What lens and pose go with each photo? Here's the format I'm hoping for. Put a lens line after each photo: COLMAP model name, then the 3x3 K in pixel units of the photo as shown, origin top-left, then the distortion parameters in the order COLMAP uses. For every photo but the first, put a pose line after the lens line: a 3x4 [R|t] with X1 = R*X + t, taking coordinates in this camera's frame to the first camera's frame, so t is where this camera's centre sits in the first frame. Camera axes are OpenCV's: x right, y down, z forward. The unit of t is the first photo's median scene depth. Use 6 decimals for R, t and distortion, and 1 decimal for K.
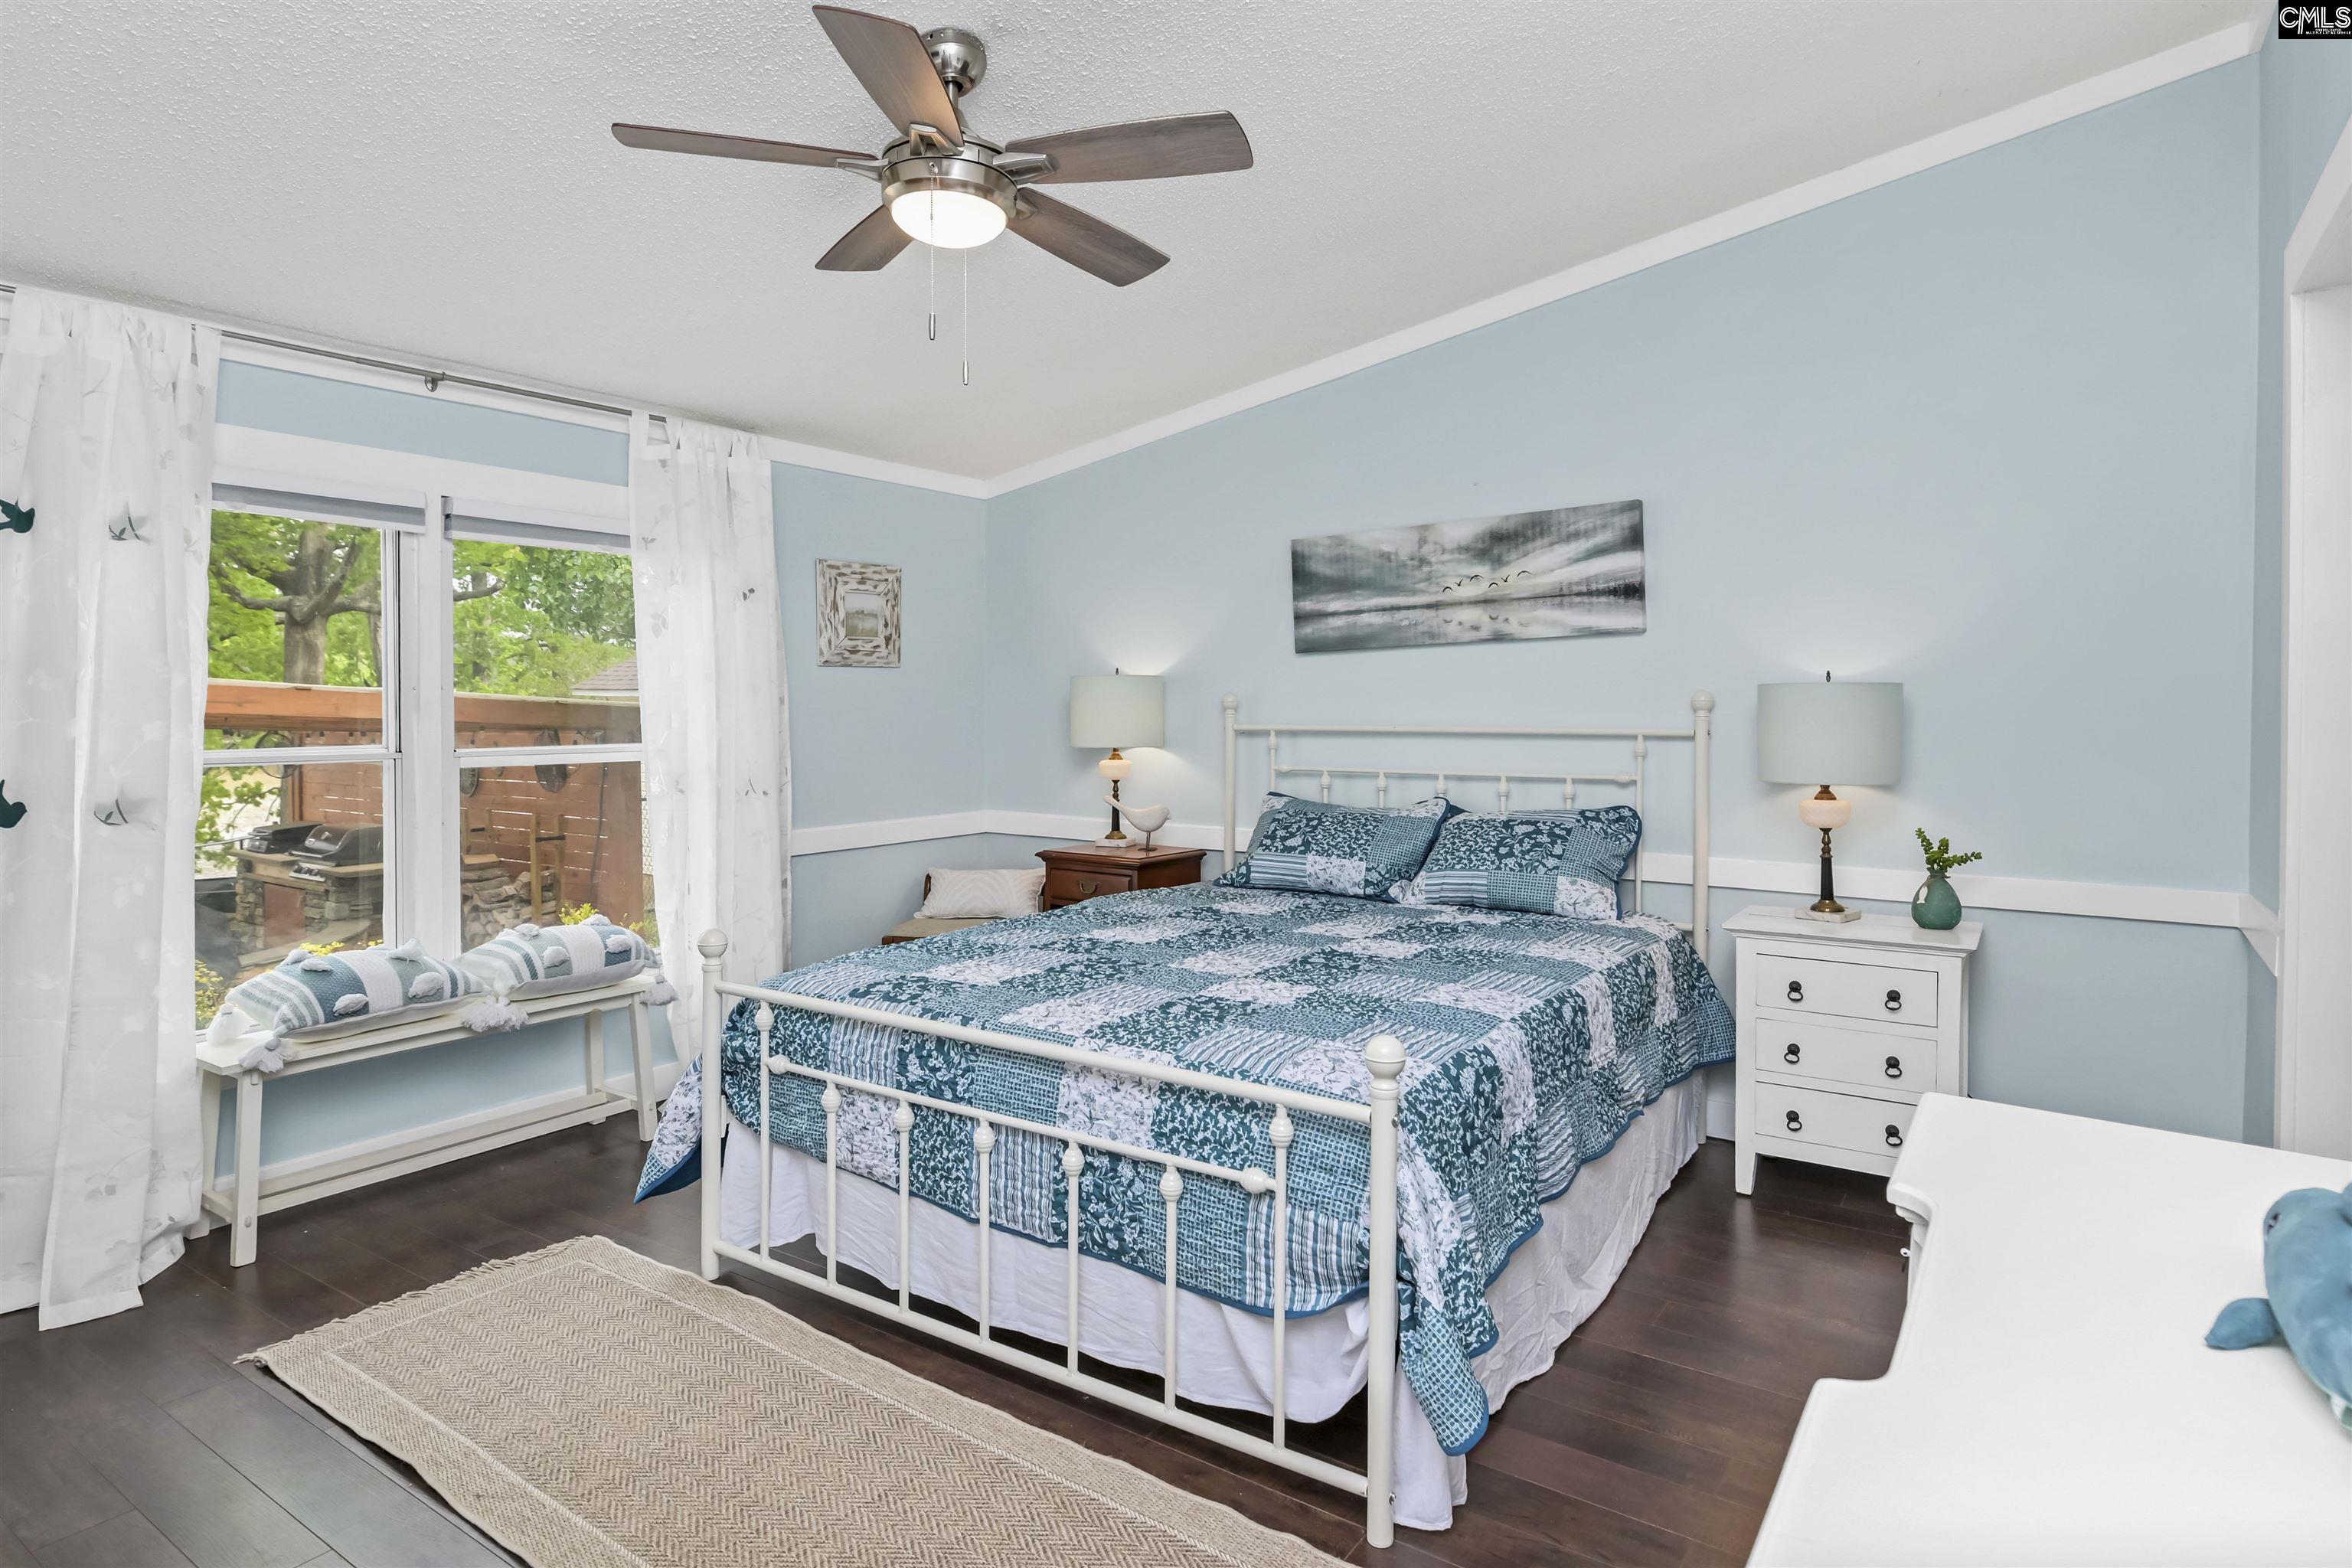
lens RADIAL K [[1271.5, 0, 1217.3], [0, 1271.5, 742.8], [0, 0, 1]] dist [0.010131, -0.012233]
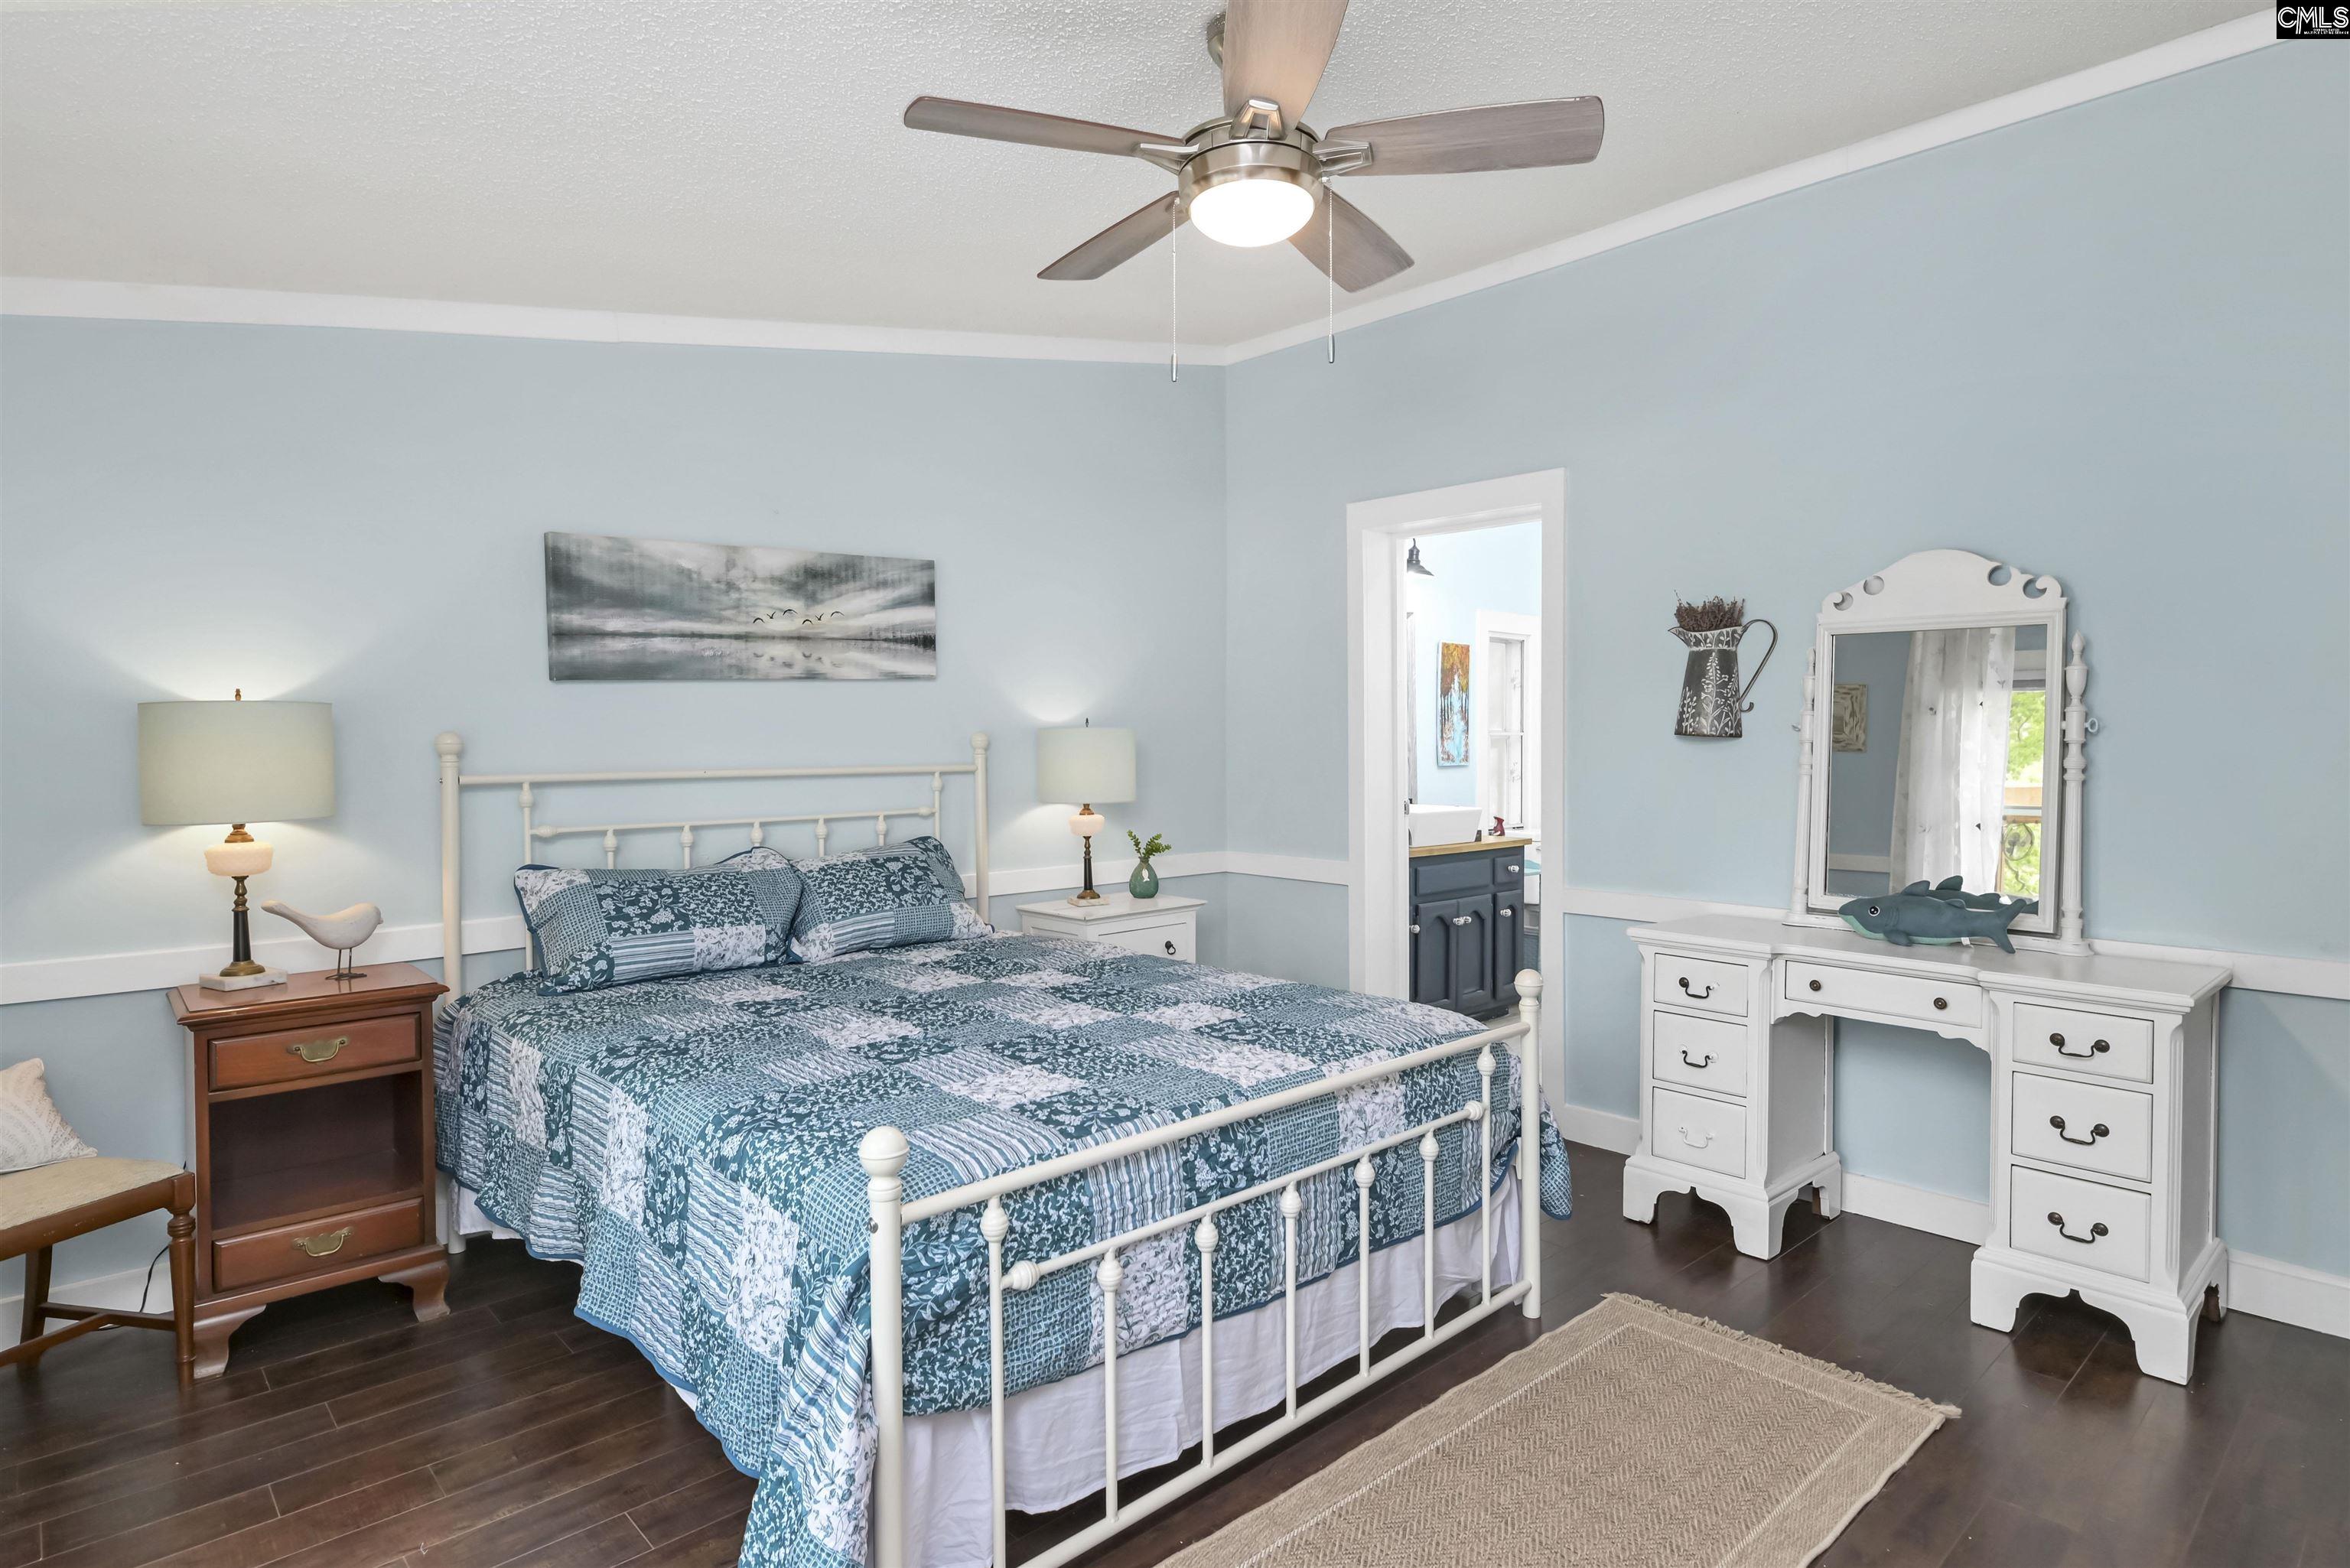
lens RADIAL K [[1270.3, 0, 1183.3], [0, 1270.3, 770.7], [0, 0, 1]] dist [0.010131, -0.012233]
pose [[0.217305, -0.027563, 0.975715, -0.674795], [0.032487, 0.999252, 0.020992, -0.021946], [-0.975563, 0.027136, 0.218038, 0.517185]]
